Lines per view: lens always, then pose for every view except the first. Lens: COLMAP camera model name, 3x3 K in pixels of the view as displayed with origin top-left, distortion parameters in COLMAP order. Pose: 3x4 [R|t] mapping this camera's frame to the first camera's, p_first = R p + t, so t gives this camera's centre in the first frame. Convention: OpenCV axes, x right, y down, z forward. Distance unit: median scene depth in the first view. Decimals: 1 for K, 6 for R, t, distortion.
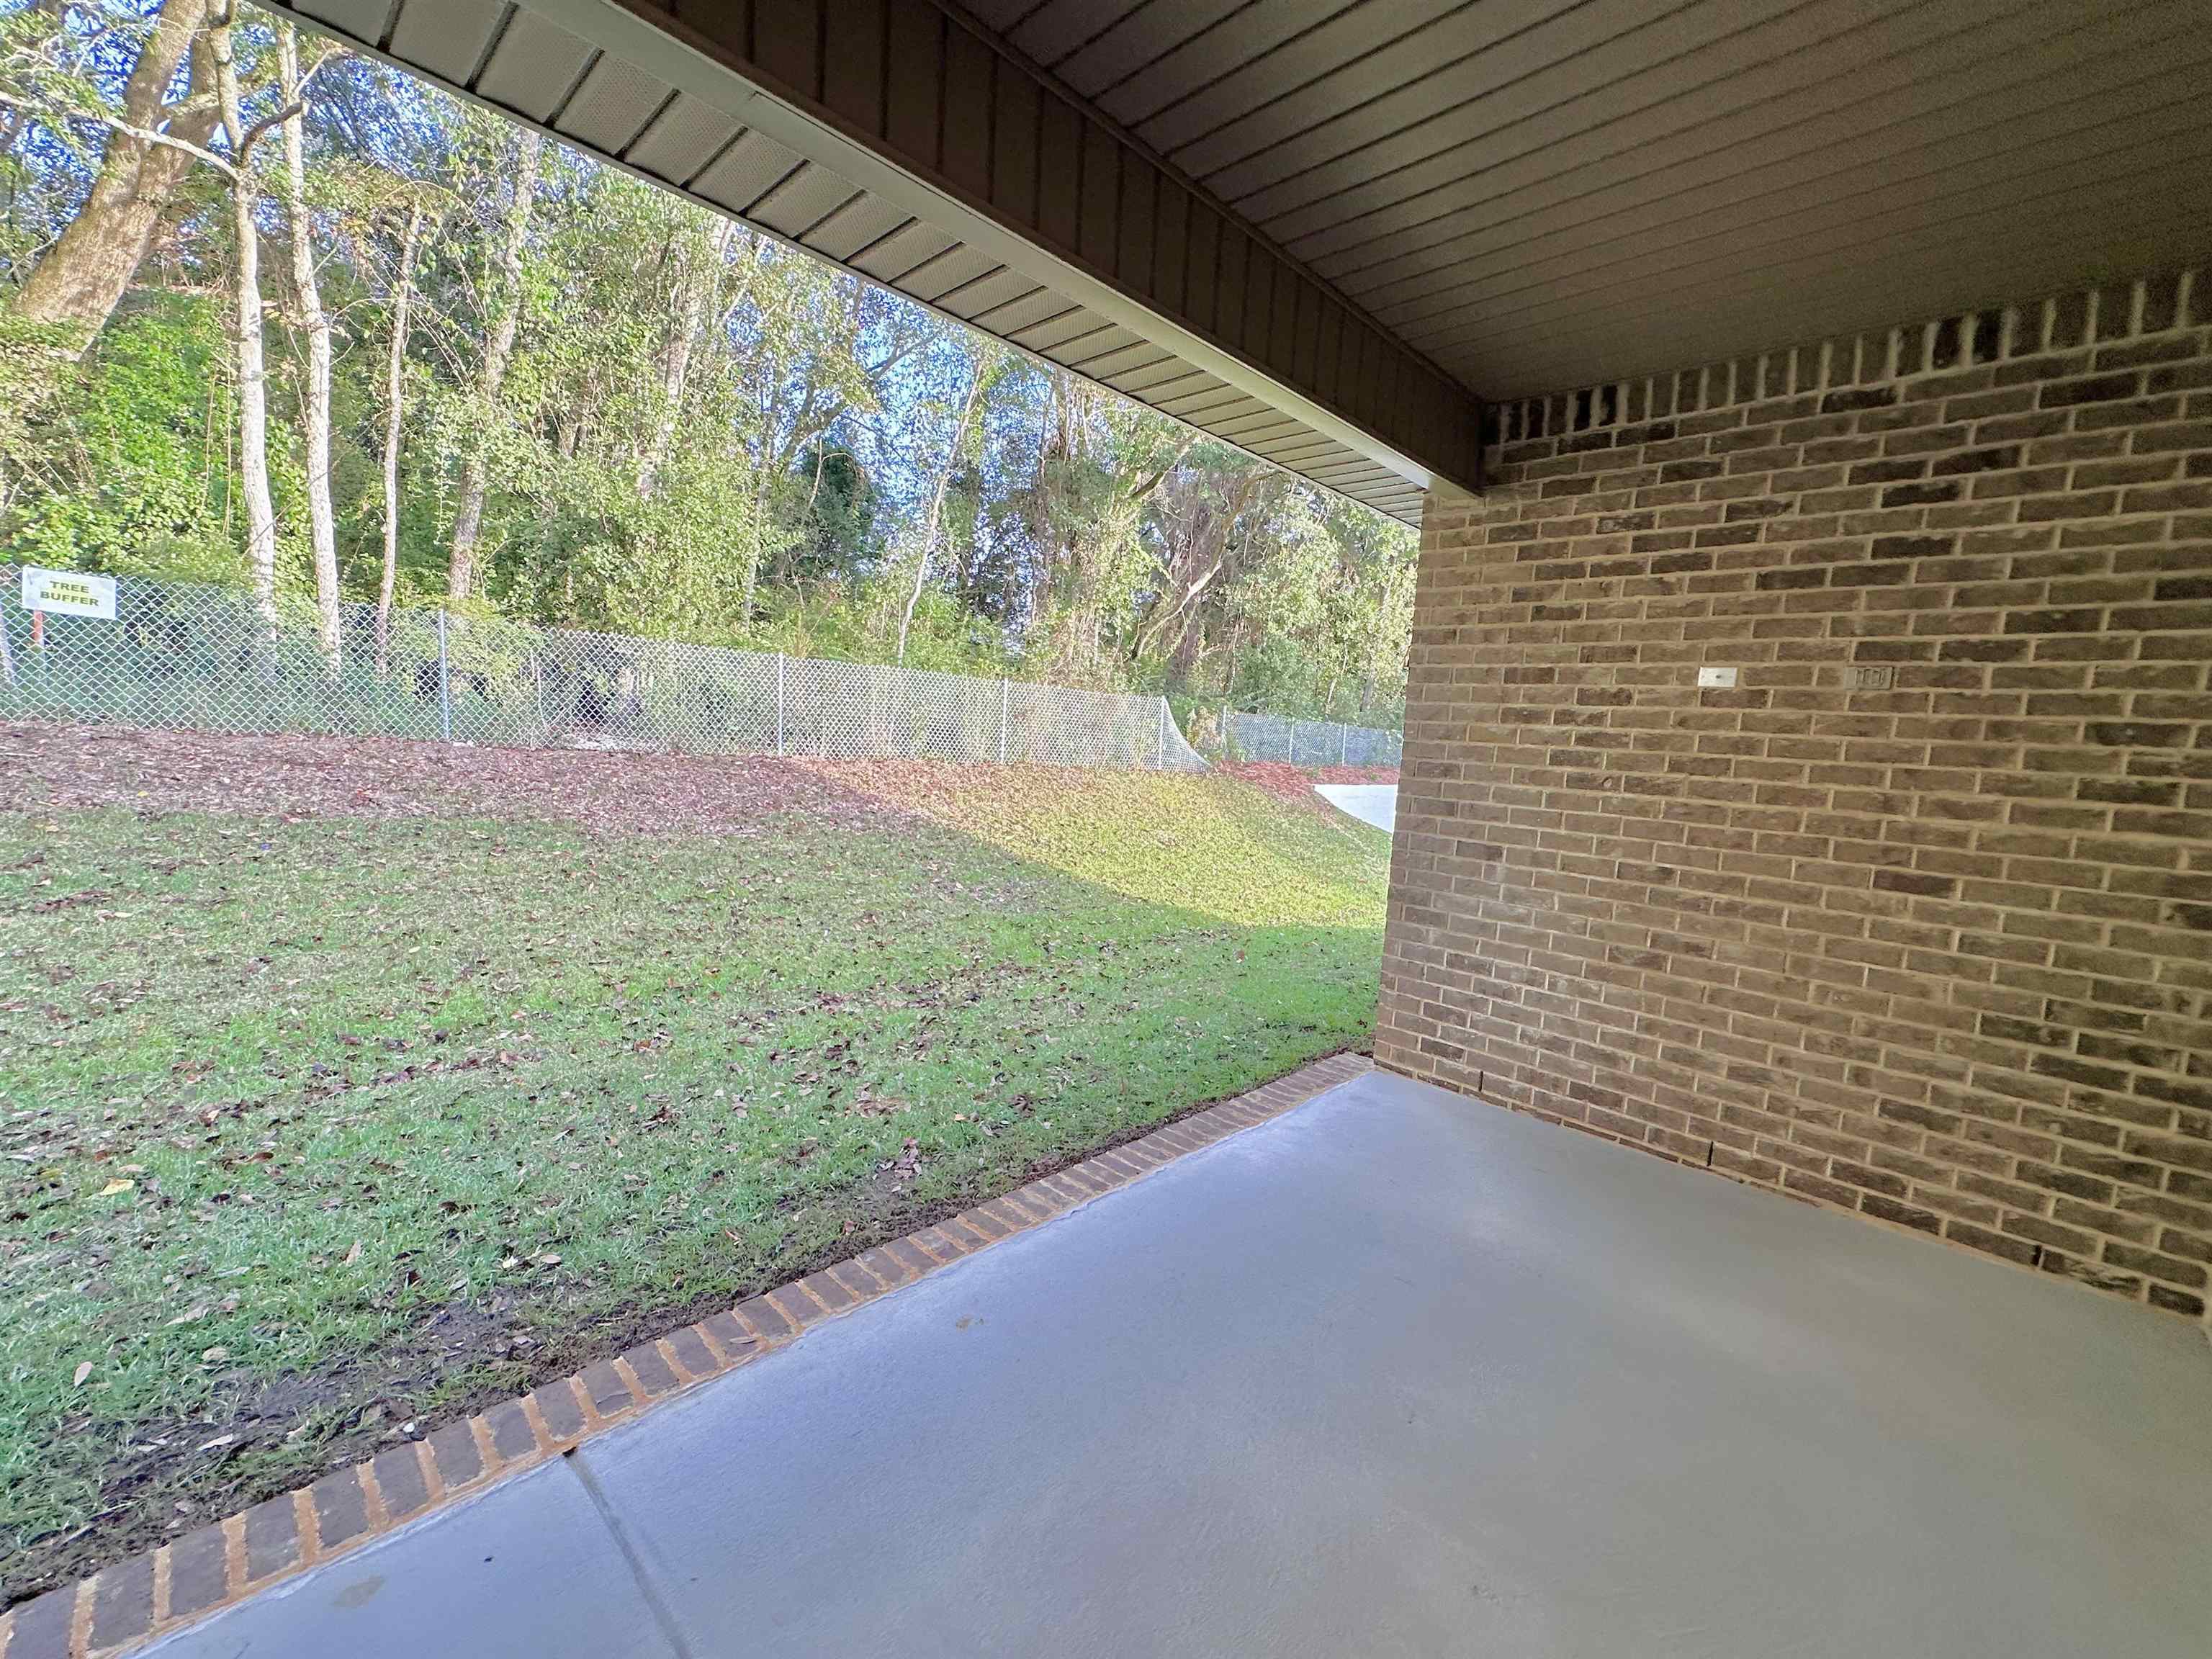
lens RADIAL K [[914.1, 0, 1099.9], [0, 914.1, 820.7], [0, 0, 1]] dist [-0.002269, 0.000722]
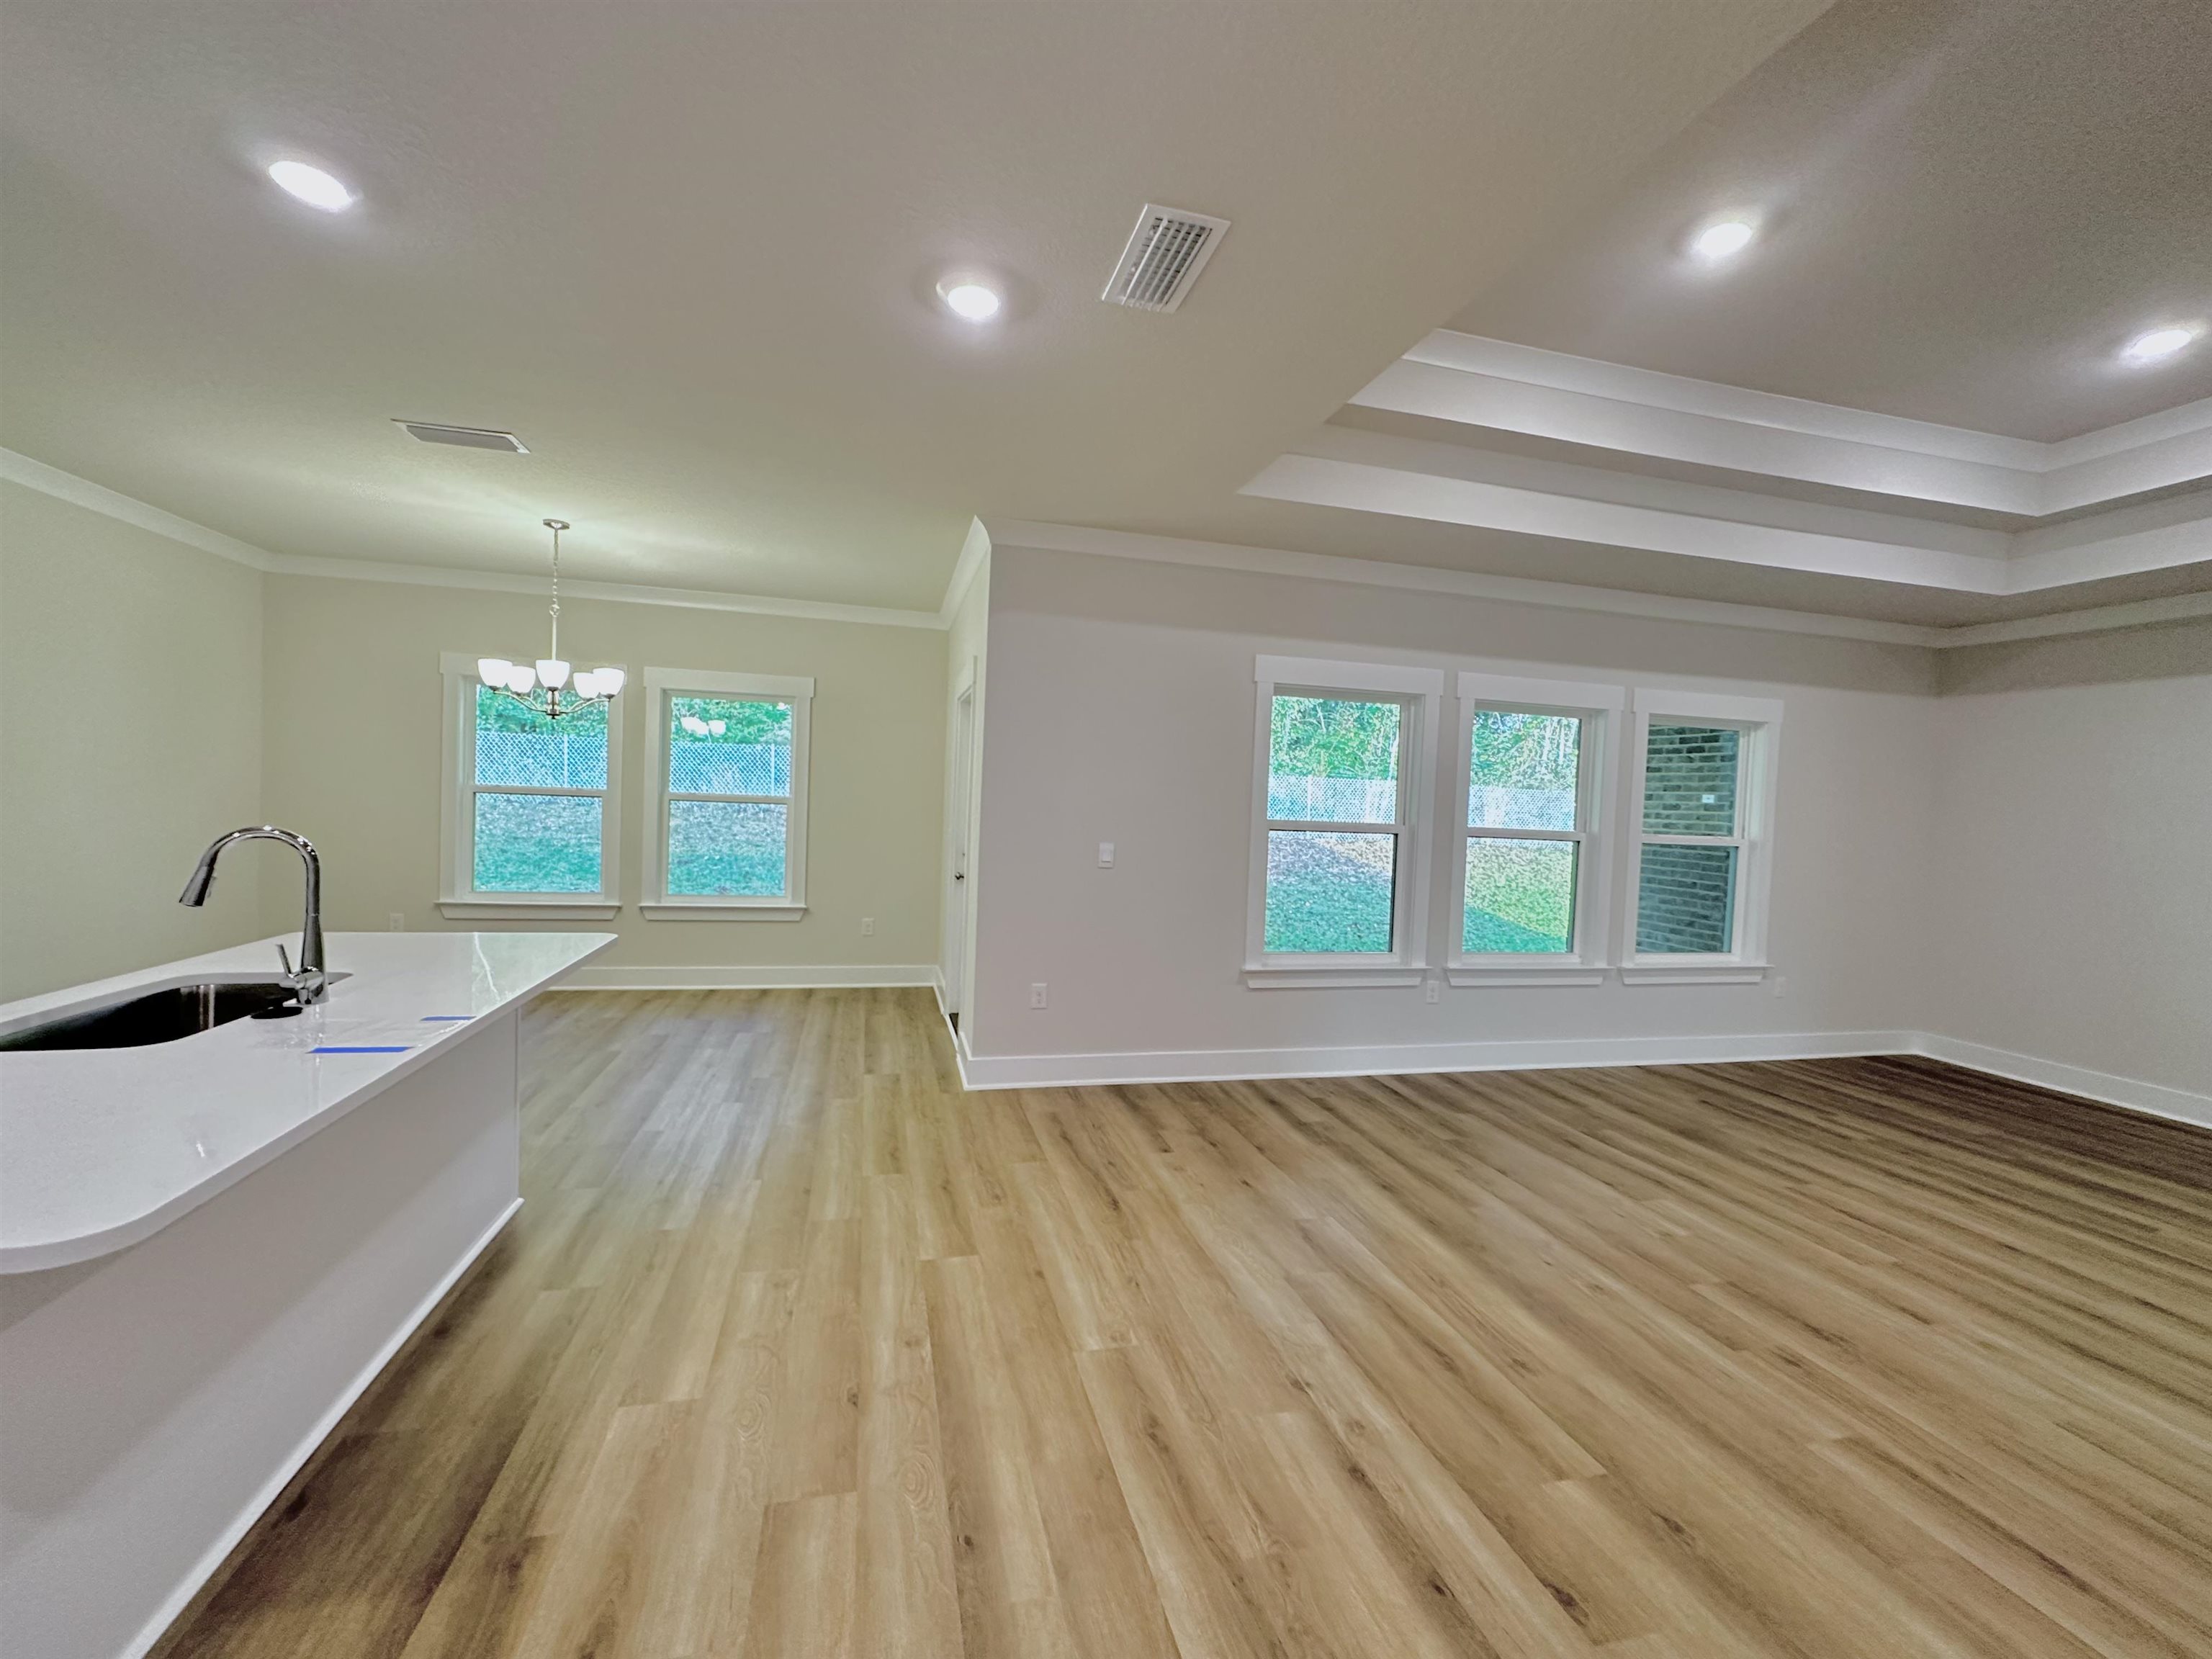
lens RADIAL K [[914.1, 0, 1102.2], [0, 914.1, 834.2], [0, 0, 1]] dist [-0.002269, 0.000722]
pose [[0.853580, -0.004863, -0.520938, 0.522708], [-0.037913, 0.996725, -0.071427, 0.144541], [0.519580, 0.080719, 0.850601, -1.625741]]
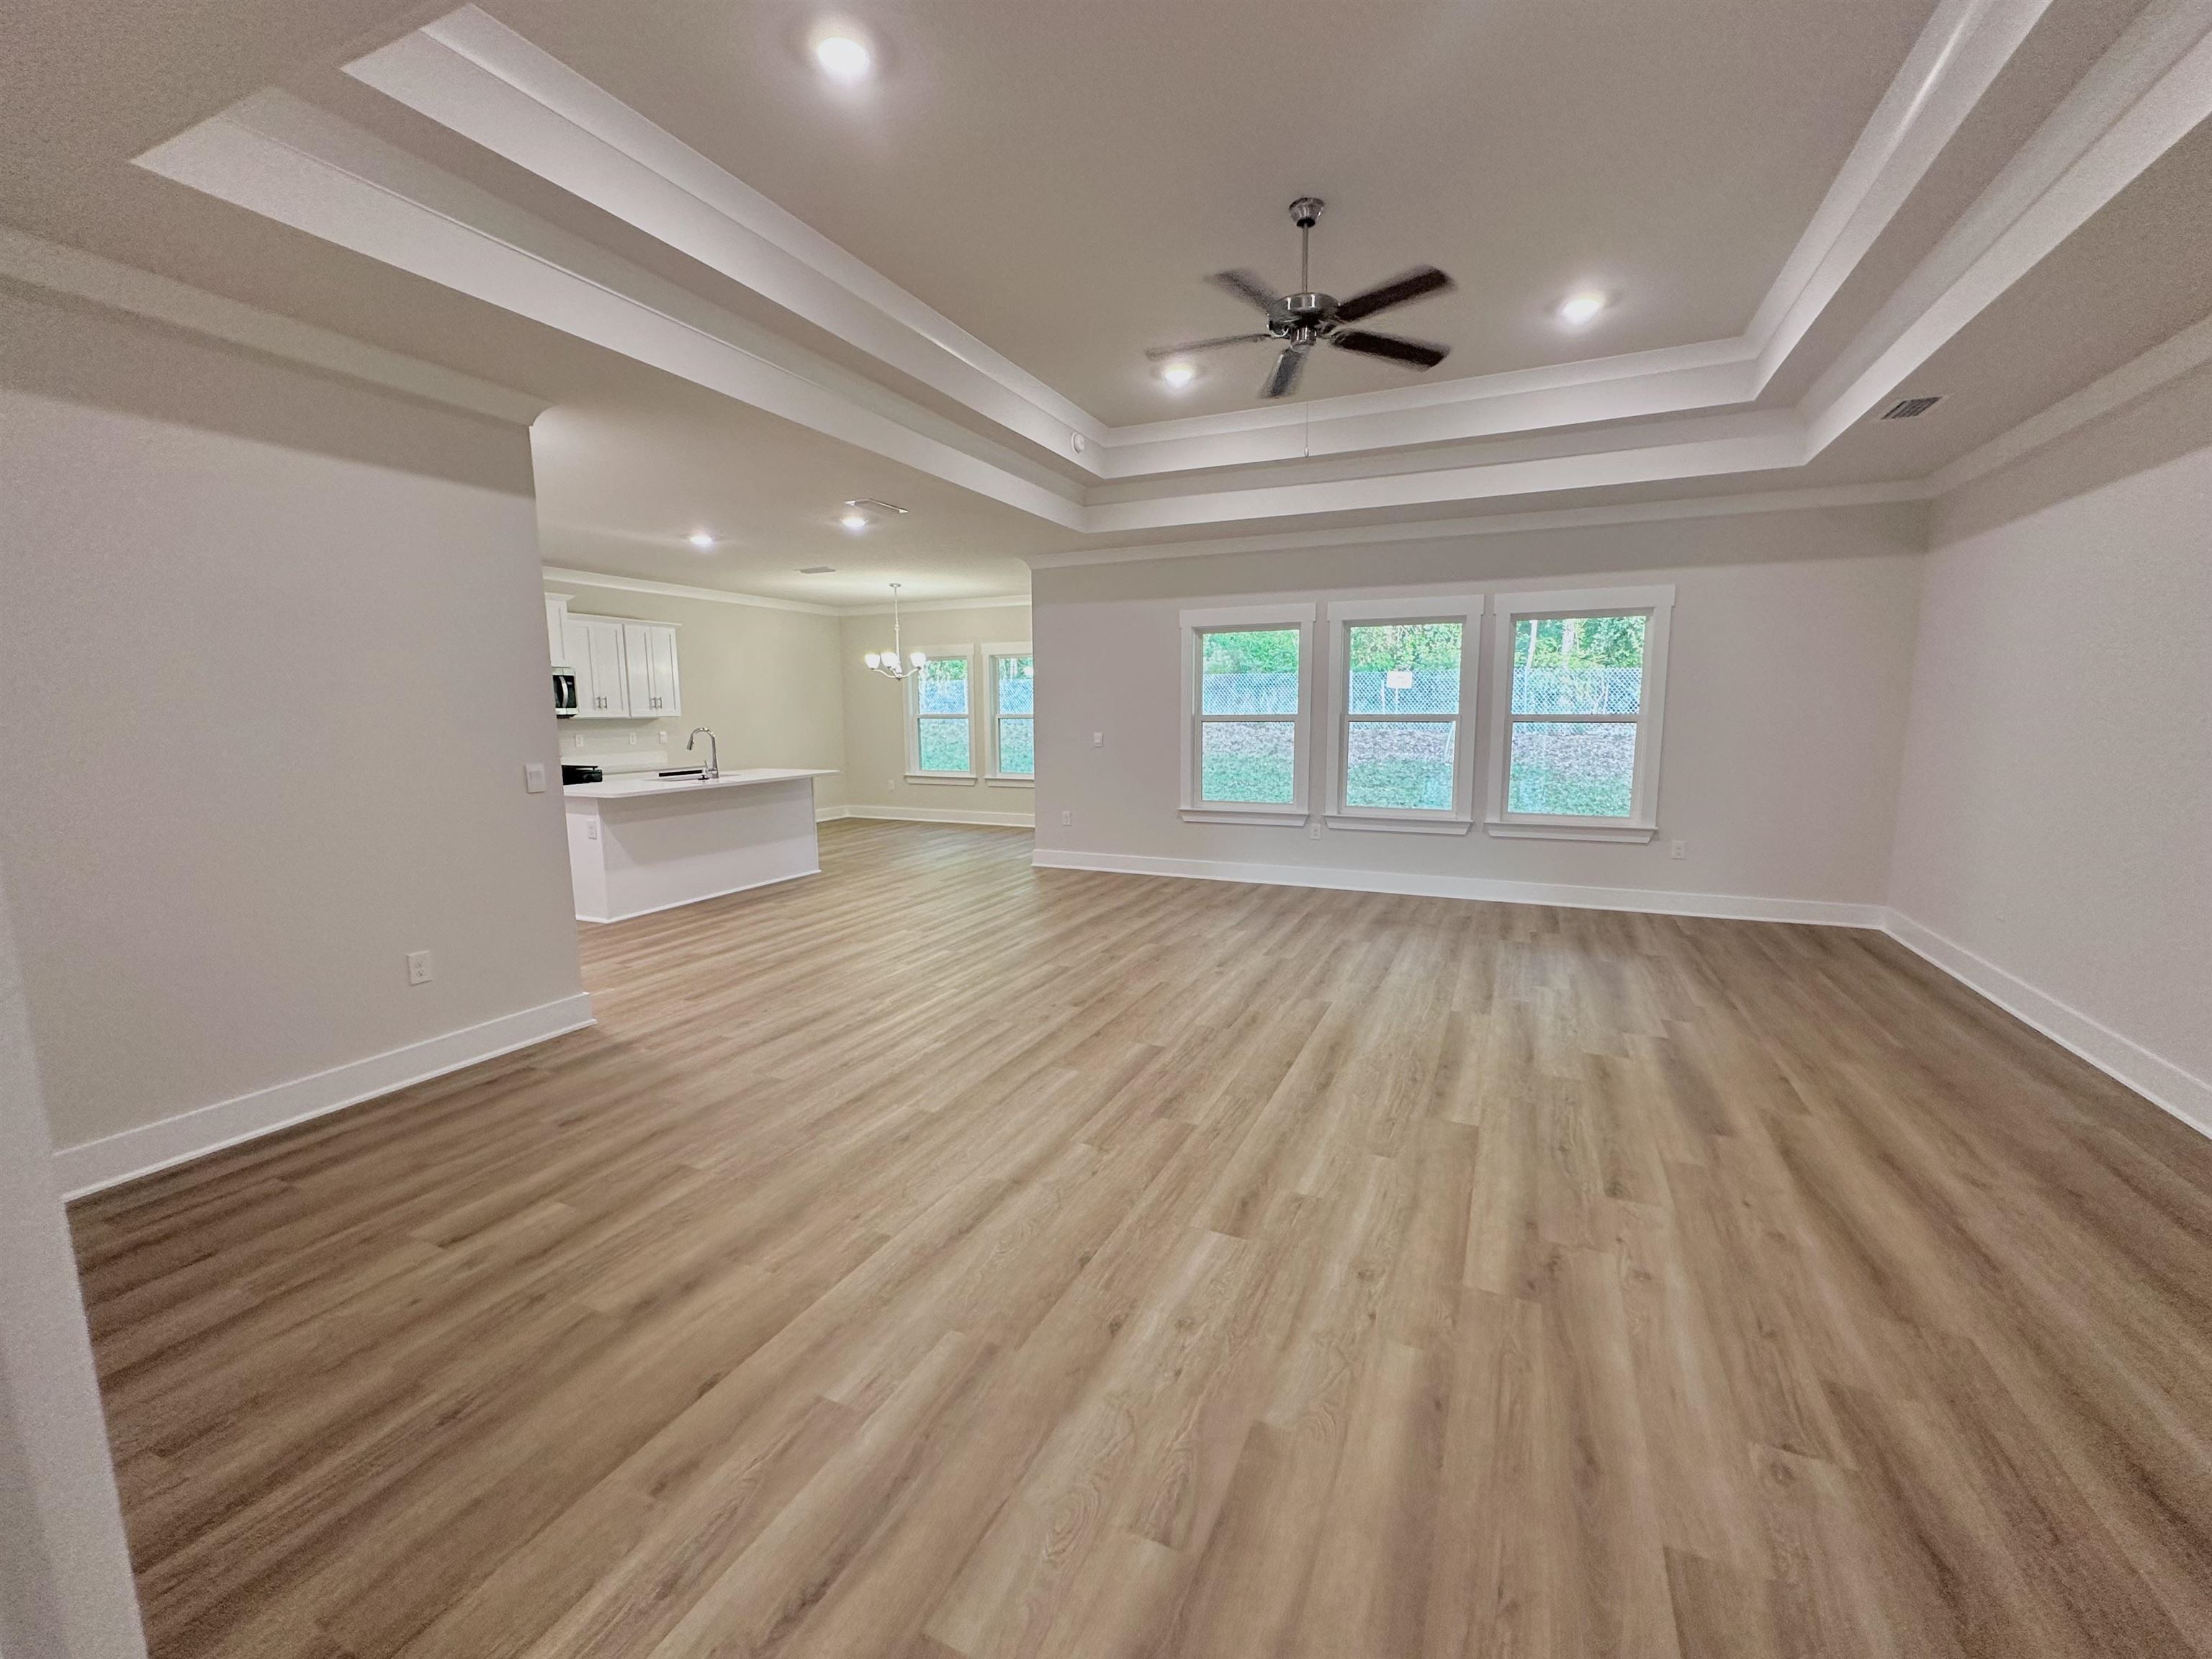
lens RADIAL K [[914.1, 0, 1096.3], [0, 914.1, 833.2], [0, 0, 1]] dist [-0.002269, 0.000722]
pose [[0.331000, 0.066715, -0.941270, 2.012349], [-0.058700, 0.997022, 0.050024, 0.200301], [0.941803, 0.038694, 0.333930, -1.257174]]
